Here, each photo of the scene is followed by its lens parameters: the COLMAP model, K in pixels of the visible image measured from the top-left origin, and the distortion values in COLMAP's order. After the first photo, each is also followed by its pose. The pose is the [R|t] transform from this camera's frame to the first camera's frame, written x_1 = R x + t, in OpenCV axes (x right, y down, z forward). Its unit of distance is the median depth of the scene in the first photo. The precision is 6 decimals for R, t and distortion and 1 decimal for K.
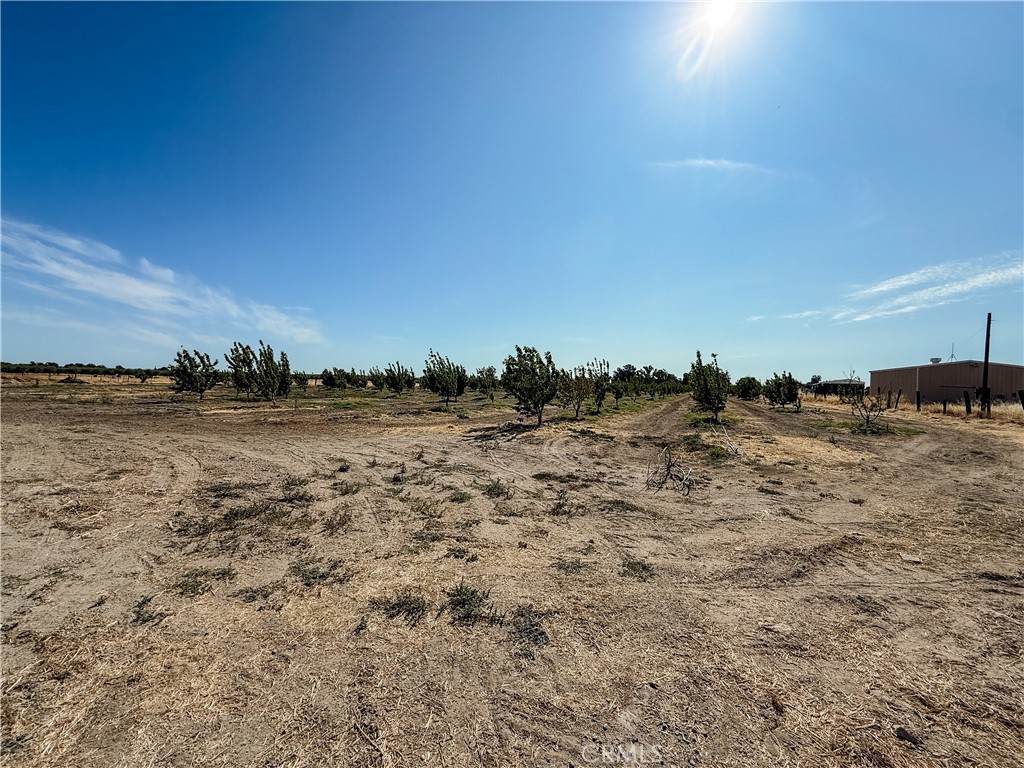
lens RADIAL K [[405.4, 0, 509.5], [0, 405.4, 382.5], [0, 0, 1]] dist [-0.001600, -0.000002]
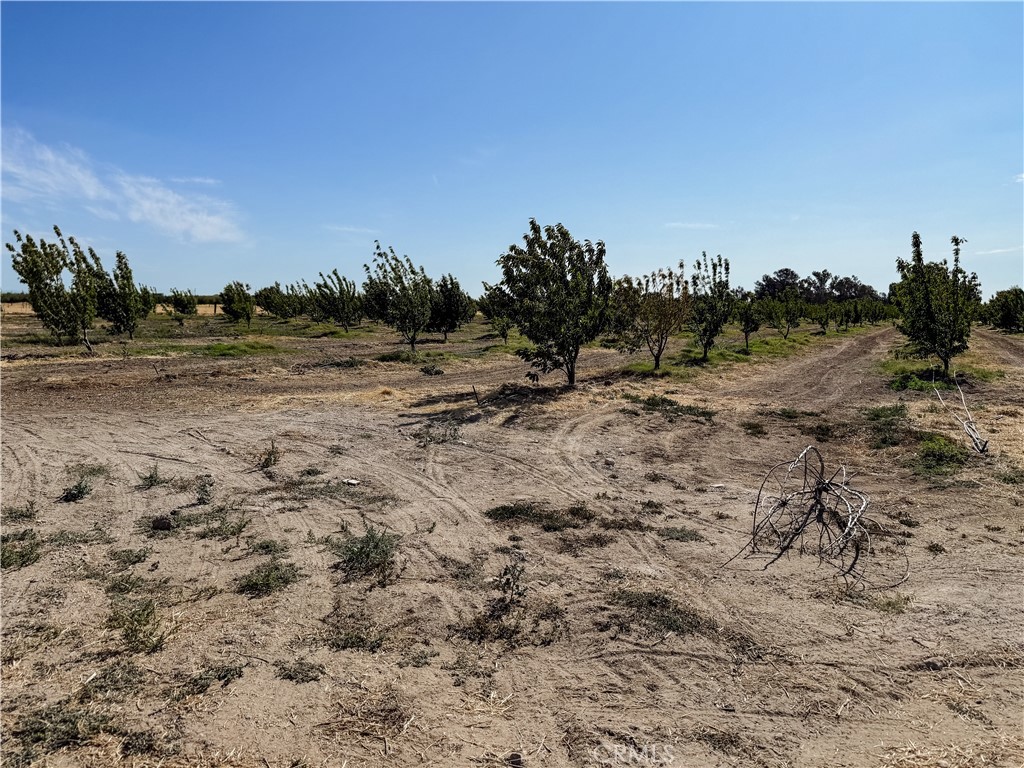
lens RADIAL K [[698.8, 0, 512.0], [0, 698.8, 384.0], [0, 0, 1]] dist [0.079012, -0.108168]
pose [[0.996530, -0.004835, -0.083092, 0.064519], [0.013913, 0.993942, 0.109022, 0.004440], [0.082061, -0.109800, 0.990560, 0.116413]]
